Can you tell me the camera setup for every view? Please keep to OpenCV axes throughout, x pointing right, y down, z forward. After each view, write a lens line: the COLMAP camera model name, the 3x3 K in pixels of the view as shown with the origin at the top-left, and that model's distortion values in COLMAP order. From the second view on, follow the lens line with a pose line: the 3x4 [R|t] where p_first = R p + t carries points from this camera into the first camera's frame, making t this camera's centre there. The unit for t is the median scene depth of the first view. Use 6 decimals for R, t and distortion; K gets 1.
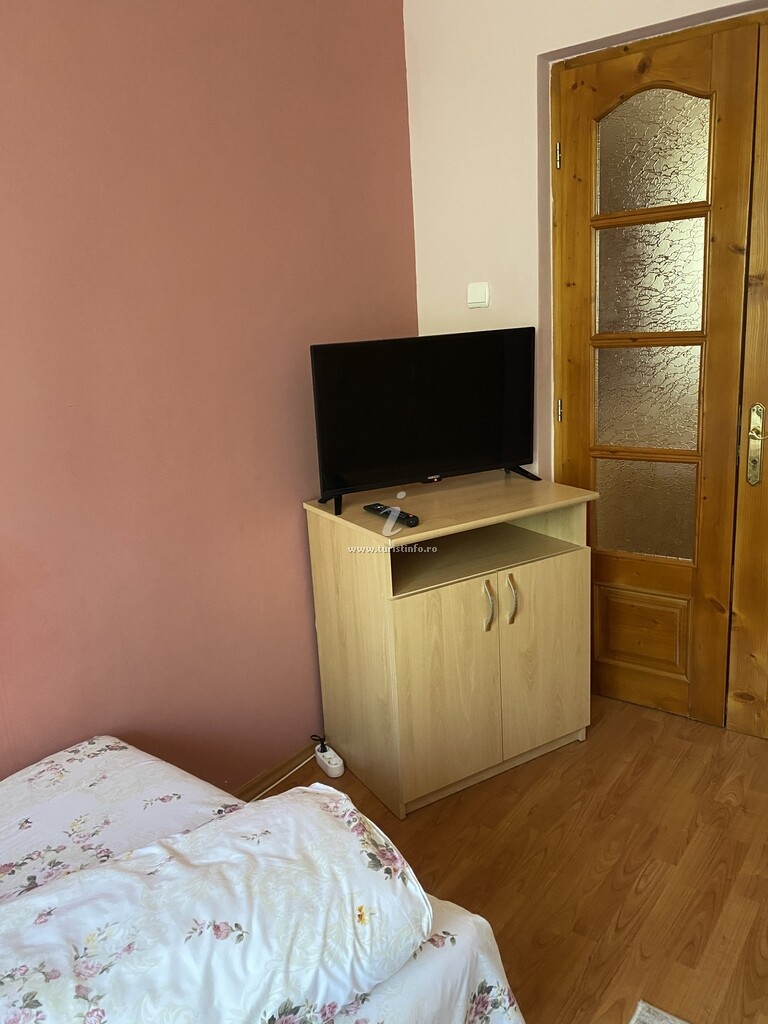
lens RADIAL K [[814.5, 0, 383.5], [0, 814.5, 511.1], [0, 0, 1]] dist [0.014471, -0.003960]
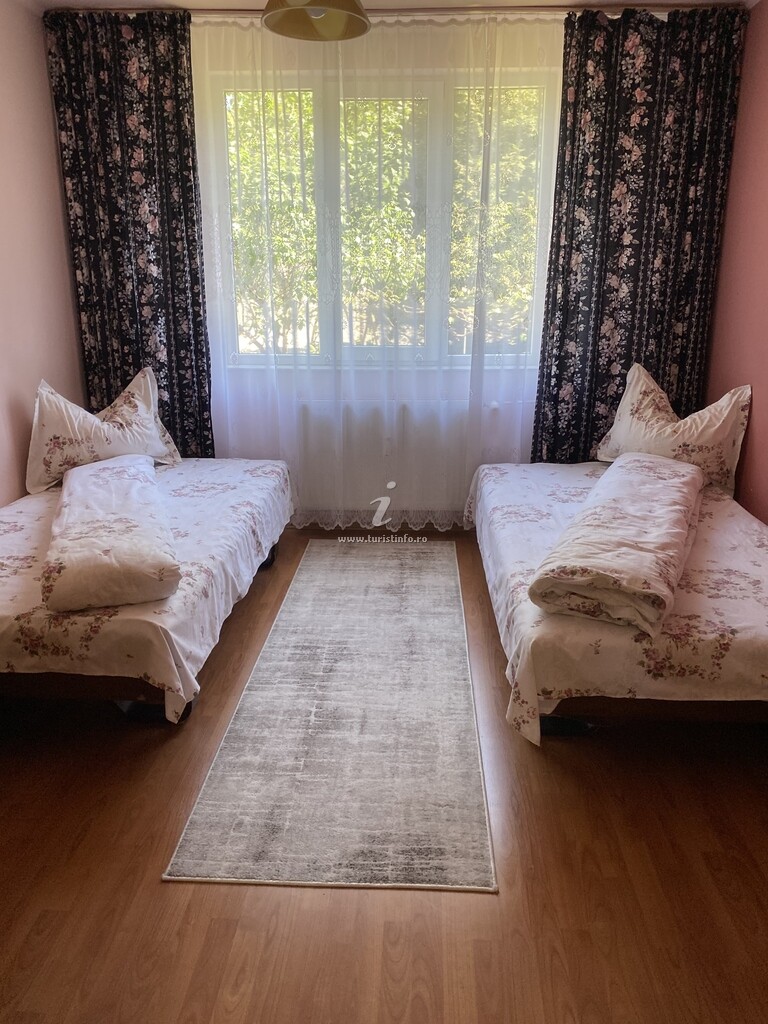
lens RADIAL K [[814.5, 0, 384.2], [0, 814.5, 512.6], [0, 0, 1]] dist [0.014471, -0.003960]
pose [[-0.823449, 0.213077, -0.525861, 0.939203], [-0.102175, 0.855968, 0.506832, -0.432581], [0.558115, 0.471080, -0.683075, 1.450121]]
